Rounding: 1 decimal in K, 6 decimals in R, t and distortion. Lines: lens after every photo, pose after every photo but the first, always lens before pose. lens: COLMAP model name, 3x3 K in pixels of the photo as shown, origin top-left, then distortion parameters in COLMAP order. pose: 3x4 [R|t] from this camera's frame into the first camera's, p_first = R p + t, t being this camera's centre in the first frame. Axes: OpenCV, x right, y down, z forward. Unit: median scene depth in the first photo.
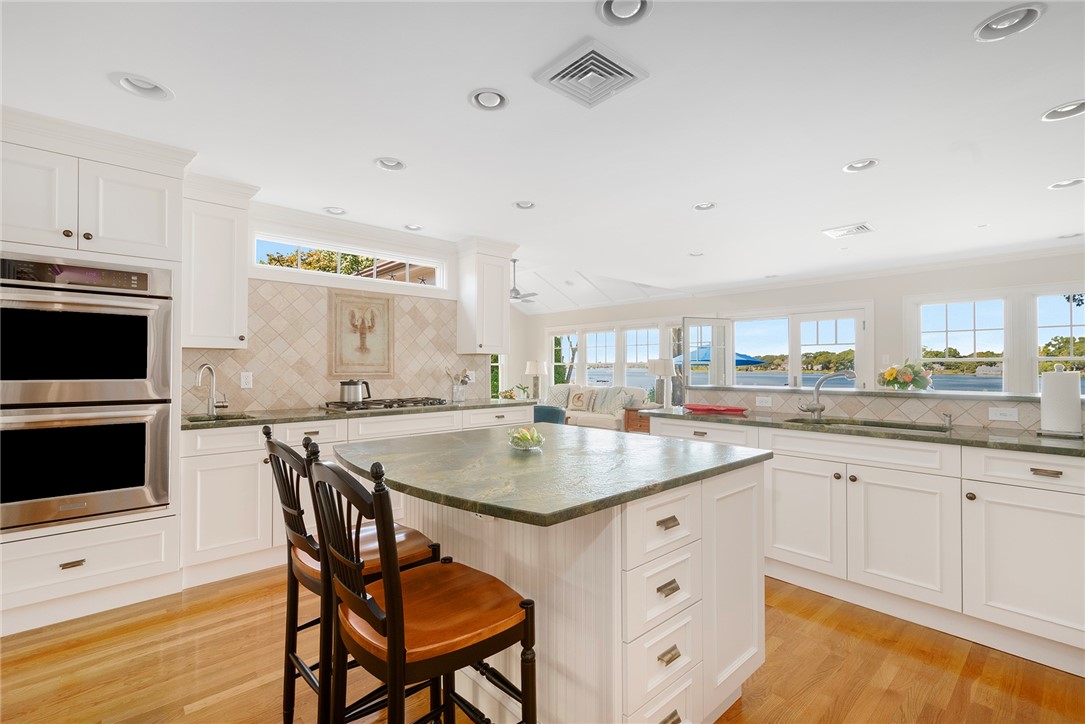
lens RADIAL K [[484.8, 0, 542.5], [0, 484.8, 362.0], [0, 0, 1]] dist [0.006475, -0.000069]
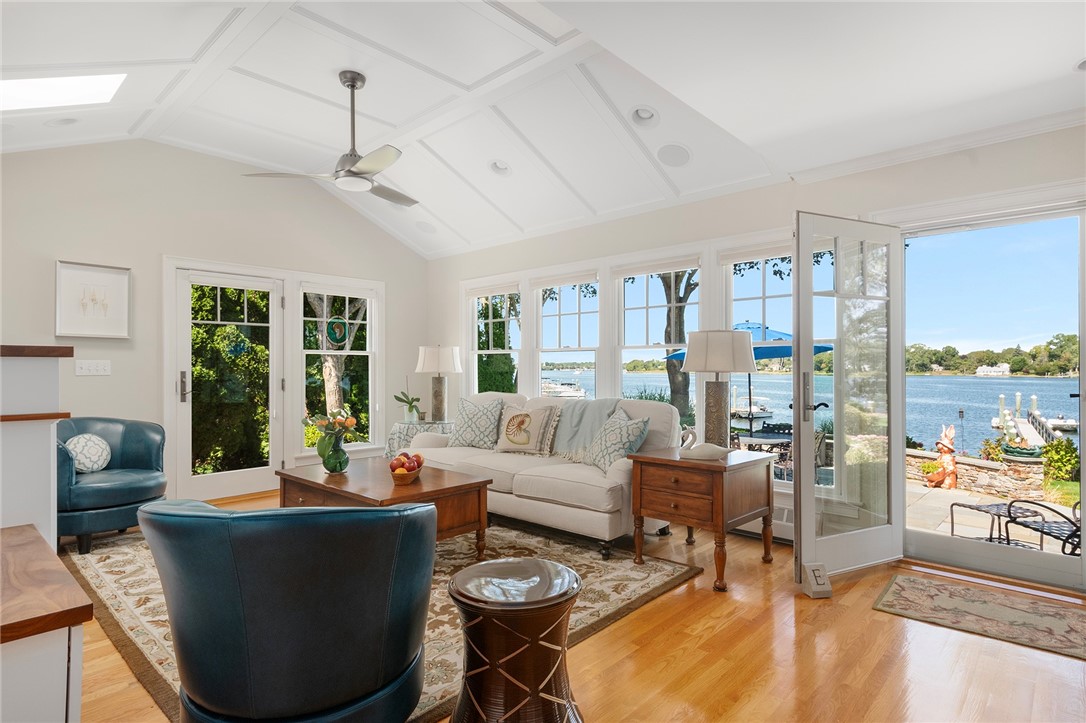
lens RADIAL K [[567.7, 0, 544.7], [0, 567.7, 364.3], [0, 0, 1]] dist [0.017361, -0.006174]
pose [[0.996584, 0.000049, 0.082591, 0.107636], [-0.000408, 0.999991, 0.004324, 0.033382], [-0.082590, -0.004343, 0.996574, 0.950511]]
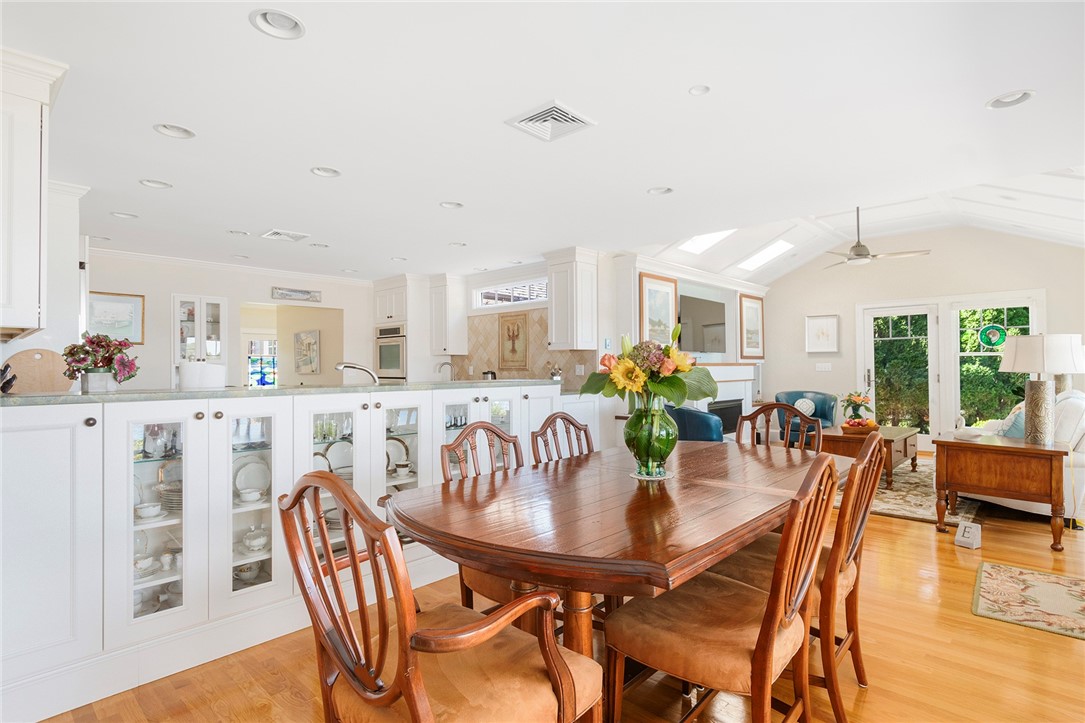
lens RADIAL K [[552.8, 0, 543.0], [0, 552.8, 363.6], [0, 0, 1]] dist [0.000777, -0.001052]
pose [[0.075323, -0.008068, -0.997127, 1.244395], [0.019957, 0.999779, -0.006582, 0.024541], [0.996959, -0.019404, 0.075468, 0.896646]]
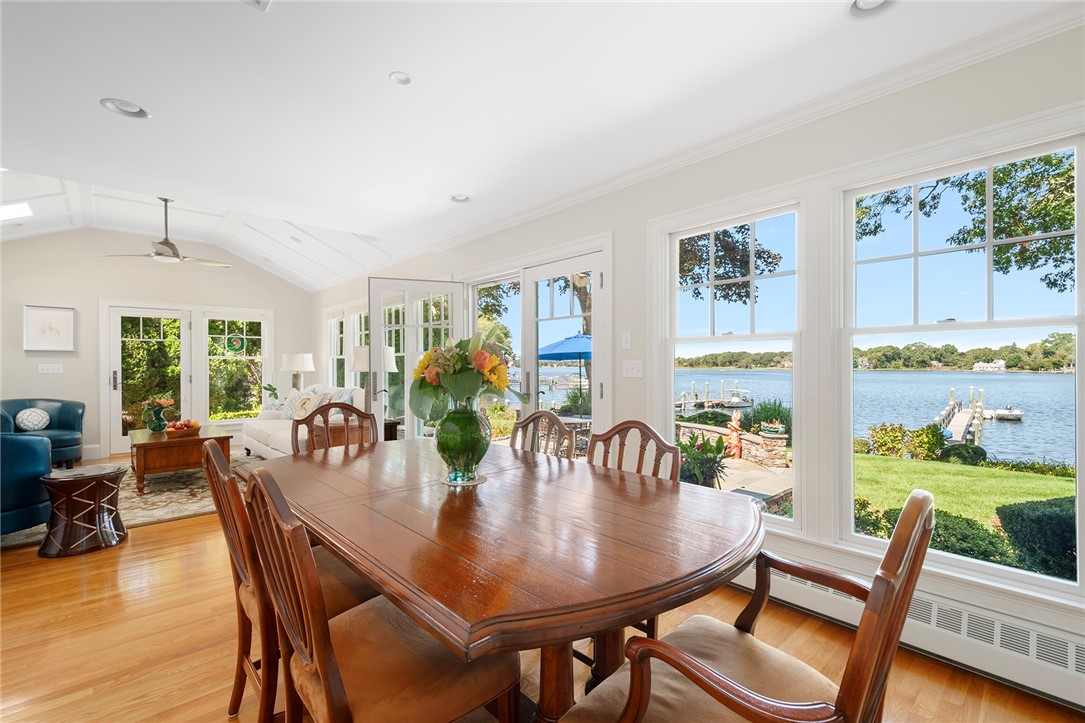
lens RADIAL K [[479.3, 0, 543.2], [0, 479.3, 363.7], [0, 0, 1]] dist [0.006684, -0.000350]
pose [[0.999993, -0.002765, -0.002329, 0.827634], [0.002784, 0.999965, 0.007903, 0.021865], [0.002307, -0.007910, 0.999966, 0.624620]]
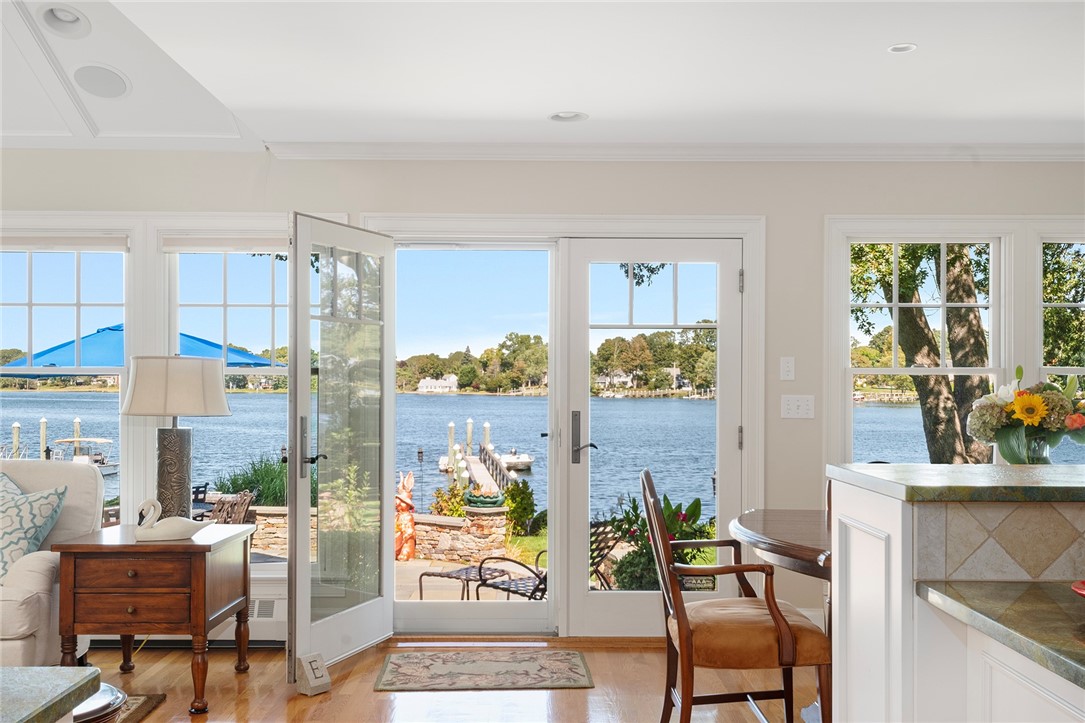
lens RADIAL K [[1093.3, 0, 545.4], [0, 1093.3, 380.9], [0, 0, 1]] dist [-0.001815, -0.006940]
pose [[0.663831, 0.002312, 0.747879, -0.151615], [-0.011284, 0.999912, 0.006925, 0.001772], [-0.747798, -0.013036, 0.663799, 0.739791]]
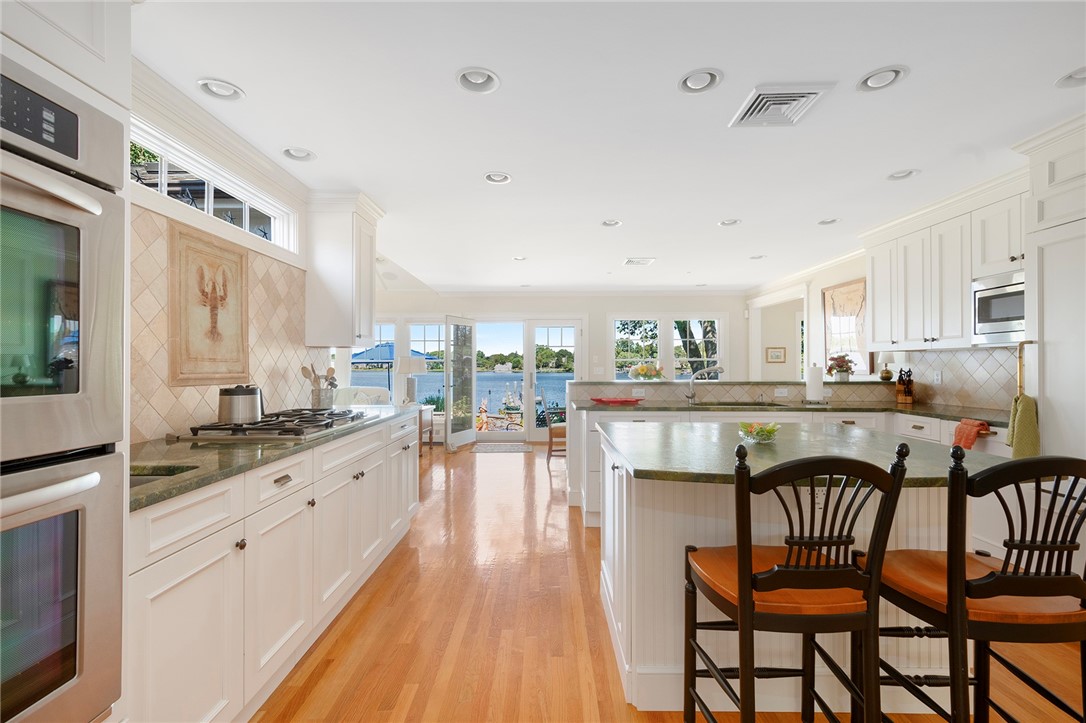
lens RADIAL K [[485.2, 0, 543.0], [0, 485.2, 361.5], [0, 0, 1]] dist [0.006475, -0.000069]
pose [[0.676071, 0.005457, 0.736816, -0.503216], [-0.007185, 0.999974, -0.000813, 0.004548], [-0.736801, -0.004744, 0.676092, 0.283331]]
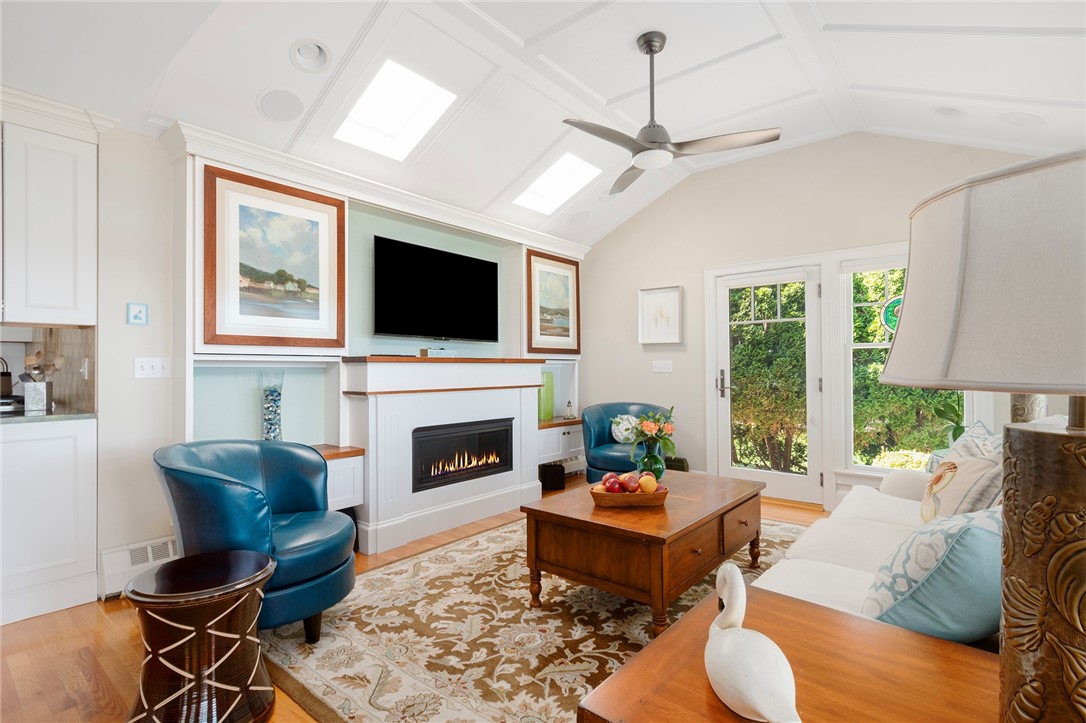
lens RADIAL K [[525.3, 0, 540.6], [0, 525.3, 362.4], [0, 0, 1]] dist [0.002281, 0.000412]
pose [[0.139573, -0.009595, -0.990165, 0.556642], [0.015337, 0.999854, -0.007527, 0.039634], [0.990093, -0.014135, 0.139699, 1.568730]]
